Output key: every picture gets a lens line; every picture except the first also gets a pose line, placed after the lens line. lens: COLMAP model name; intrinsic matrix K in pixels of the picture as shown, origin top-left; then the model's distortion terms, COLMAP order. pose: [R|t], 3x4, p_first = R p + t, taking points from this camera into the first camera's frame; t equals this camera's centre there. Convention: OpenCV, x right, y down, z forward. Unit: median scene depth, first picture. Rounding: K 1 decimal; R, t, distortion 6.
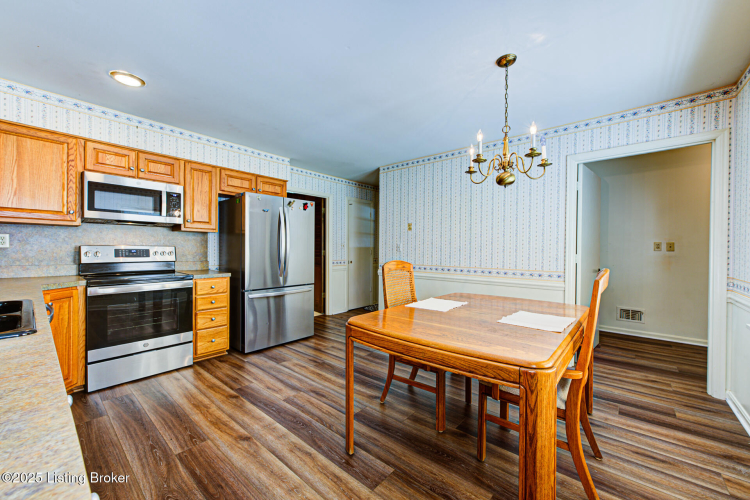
lens RADIAL K [[294.6, 0, 373.6], [0, 294.6, 251.9], [0, 0, 1]] dist [-0.000033, 0.000002]
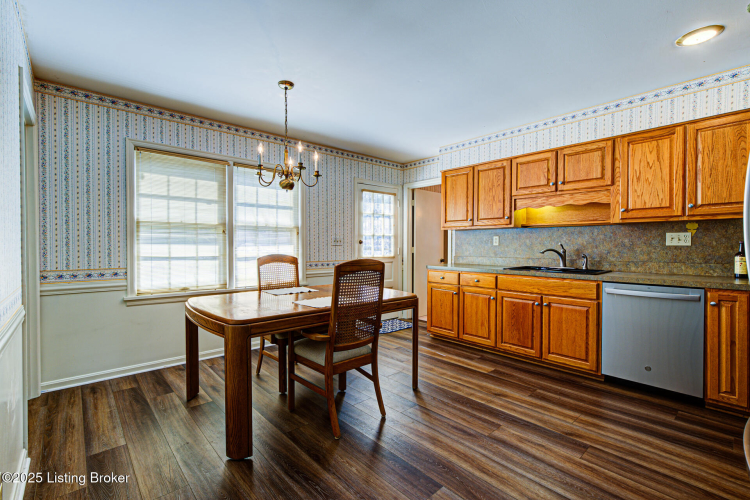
lens RADIAL K [[342.2, 0, 374.9], [0, 342.2, 250.0], [0, 0, 1]] dist [-0.000712, -0.000253]
pose [[-0.990932, -0.006998, 0.134179, -0.085136], [-0.005397, 0.999910, 0.012291, -0.005482], [-0.134253, 0.011456, -0.990881, 2.150548]]
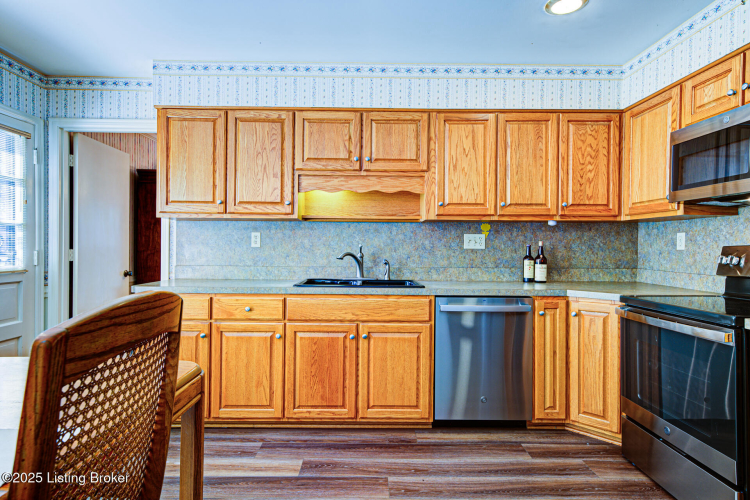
lens RADIAL K [[428.4, 0, 374.4], [0, 428.4, 250.3], [0, 0, 1]] dist [0.013063, -0.000965]
pose [[-0.752172, -0.006852, -0.658931, 0.178157], [-0.009210, 0.999958, 0.000115, -0.004433], [0.658903, 0.006156, -0.752203, 1.533034]]
